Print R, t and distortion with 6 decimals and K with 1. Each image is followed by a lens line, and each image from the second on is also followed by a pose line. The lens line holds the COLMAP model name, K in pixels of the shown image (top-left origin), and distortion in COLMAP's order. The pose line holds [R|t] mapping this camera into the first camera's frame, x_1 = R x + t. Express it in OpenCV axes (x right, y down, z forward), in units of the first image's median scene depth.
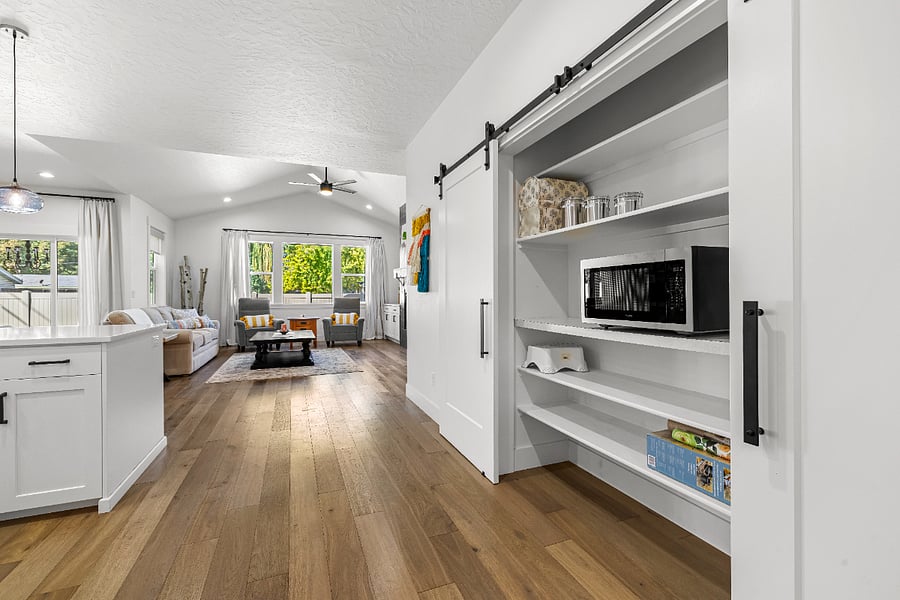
lens RADIAL K [[393.2, 0, 450.0], [0, 393.2, 300.0], [0, 0, 1]] dist [-0.000146, -0.000080]
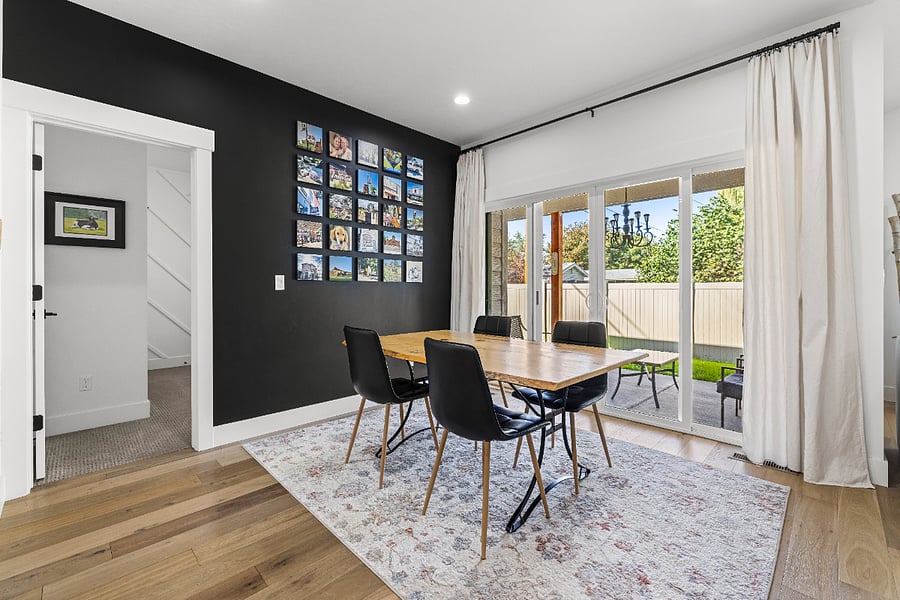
lens RADIAL K [[380.0, 0, 446.4], [0, 380.0, 291.4], [0, 0, 1]] dist [0.001125, -0.000196]
pose [[0.386861, 0.014187, -0.922029, -0.398967], [-0.012962, 0.999867, 0.009946, -0.002052], [0.922047, 0.008104, 0.386993, 0.313307]]
